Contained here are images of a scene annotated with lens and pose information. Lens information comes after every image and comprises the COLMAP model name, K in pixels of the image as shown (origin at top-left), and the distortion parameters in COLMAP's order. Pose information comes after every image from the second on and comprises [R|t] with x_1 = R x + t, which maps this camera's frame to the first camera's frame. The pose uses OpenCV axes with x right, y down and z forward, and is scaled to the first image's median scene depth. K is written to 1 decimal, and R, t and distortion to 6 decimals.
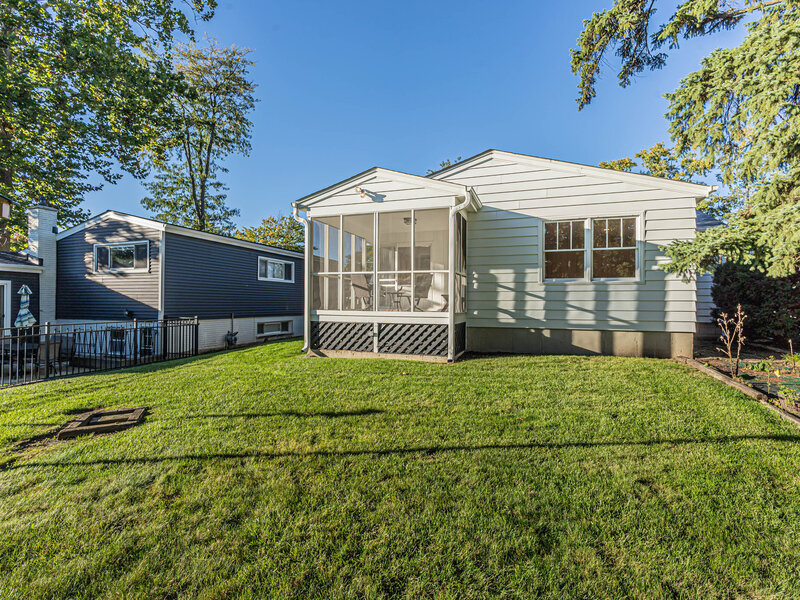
lens RADIAL K [[387.4, 0, 400.0], [0, 387.4, 300.0], [0, 0, 1]] dist [-0.000714, -0.000068]
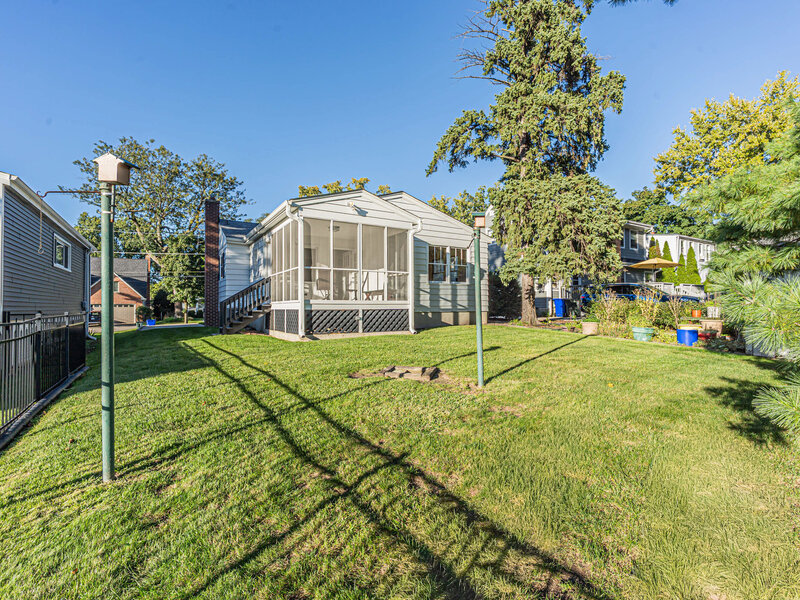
lens RADIAL K [[387.4, 0, 400.0], [0, 387.4, 300.0], [0, 0, 1]] dist [-0.000714, -0.000068]
pose [[0.634574, 0.004694, 0.772847, -0.968363], [0.000580, 0.999978, -0.006550, 0.036200], [-0.772861, 0.004605, 0.634558, 0.081717]]
